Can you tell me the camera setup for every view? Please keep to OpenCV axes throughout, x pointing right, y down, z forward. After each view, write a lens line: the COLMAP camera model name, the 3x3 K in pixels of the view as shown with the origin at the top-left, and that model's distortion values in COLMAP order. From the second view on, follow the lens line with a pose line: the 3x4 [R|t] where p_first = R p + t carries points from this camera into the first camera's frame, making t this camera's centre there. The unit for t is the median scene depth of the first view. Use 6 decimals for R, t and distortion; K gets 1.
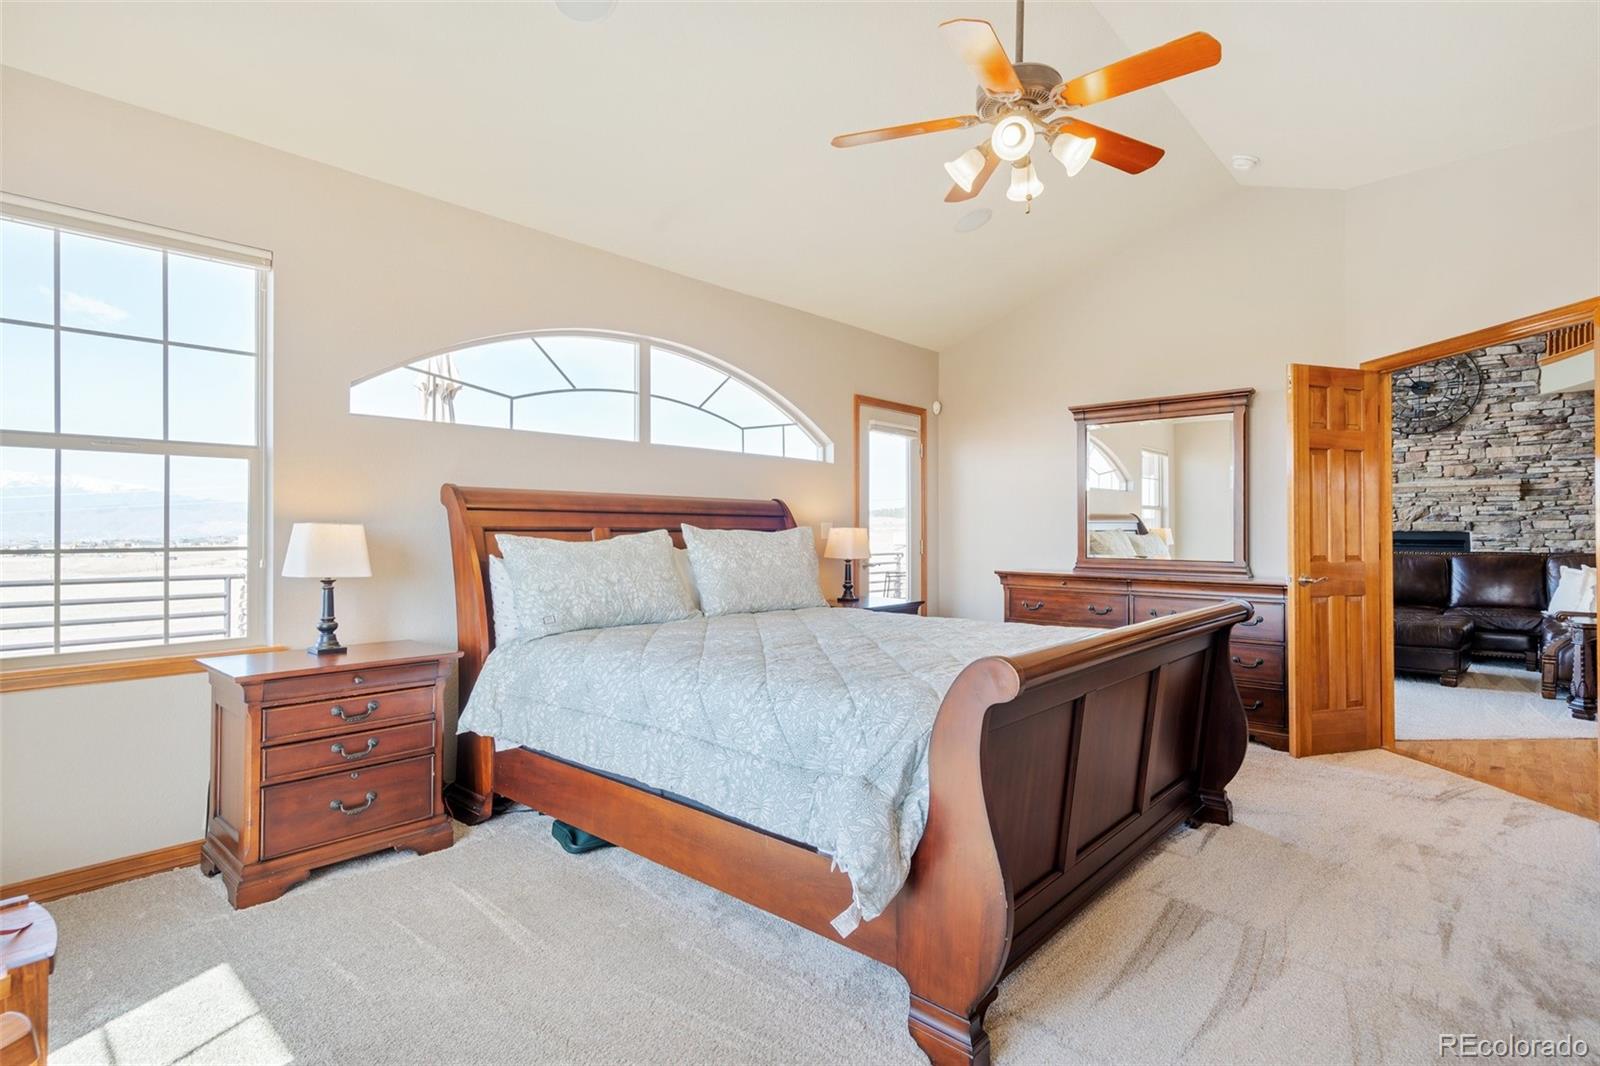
lens RADIAL K [[801.4, 0, 802.6], [0, 801.4, 532.3], [0, 0, 1]] dist [0.003838, 0.001016]
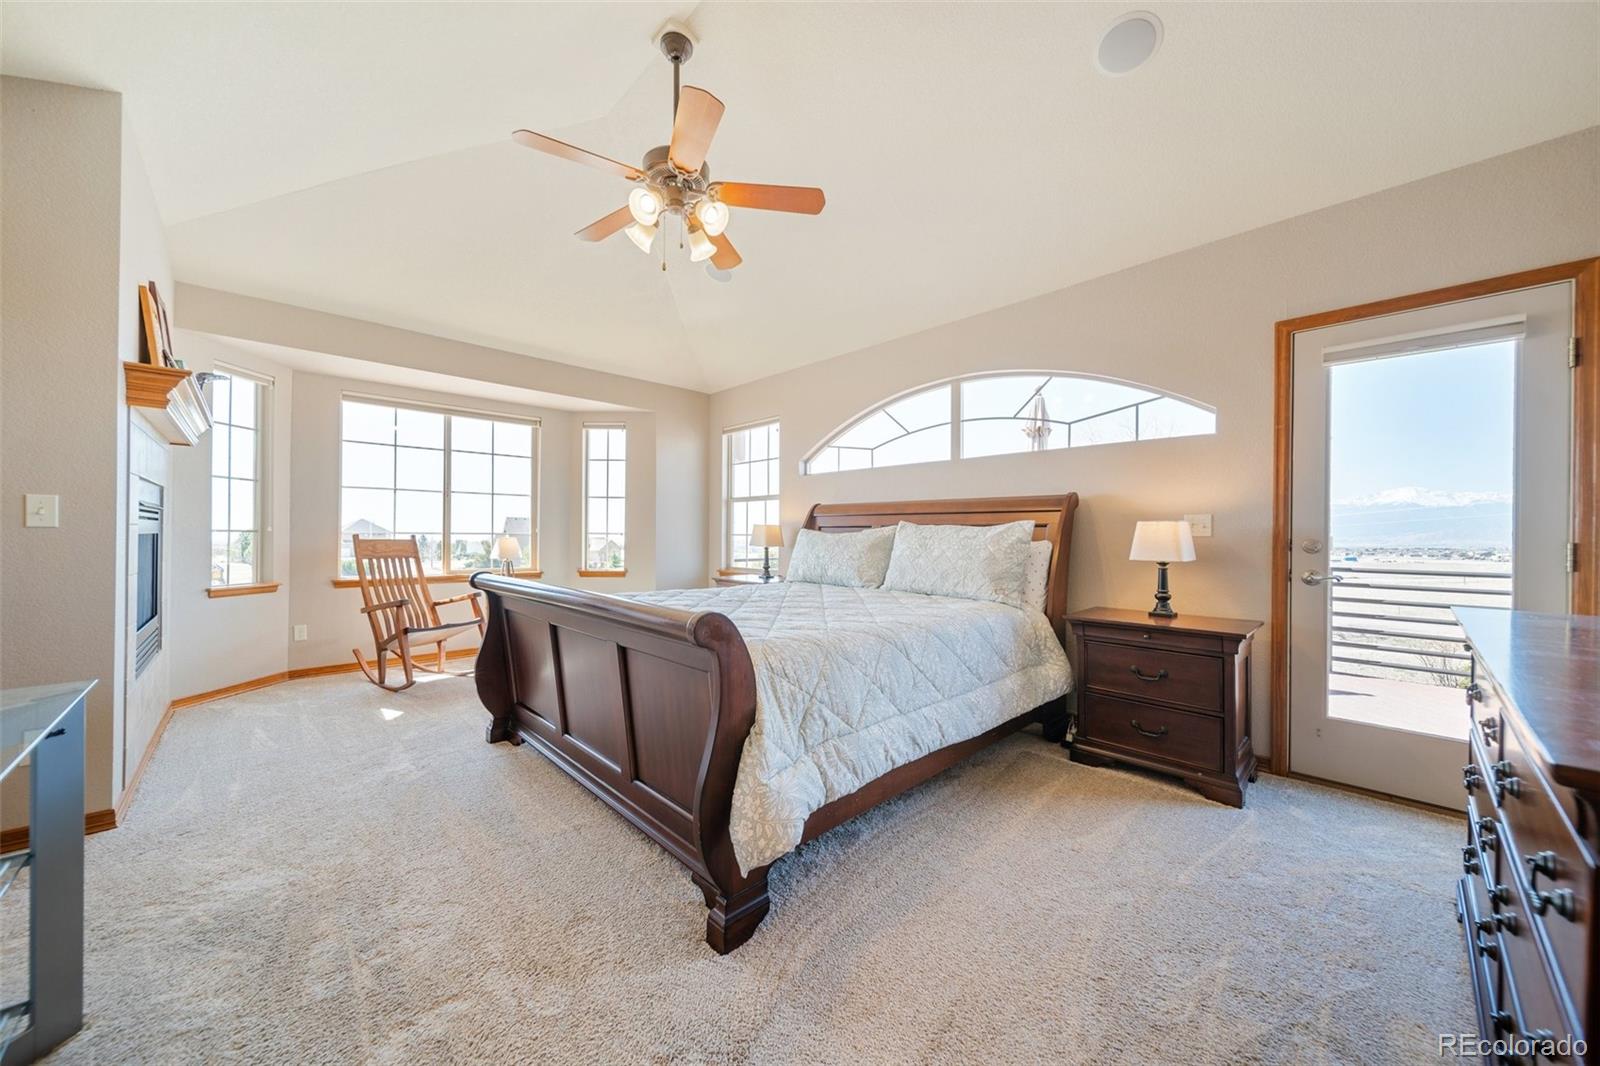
lens RADIAL K [[567.1, 0, 804.2], [0, 567.1, 529.1], [0, 0, 1]] dist [0.000035, 0.000031]
pose [[-0.082840, 0.001120, -0.996562, 0.581181], [0.001638, 0.999998, 0.000987, 0.000413], [0.996562, -0.001550, -0.082842, 0.650622]]
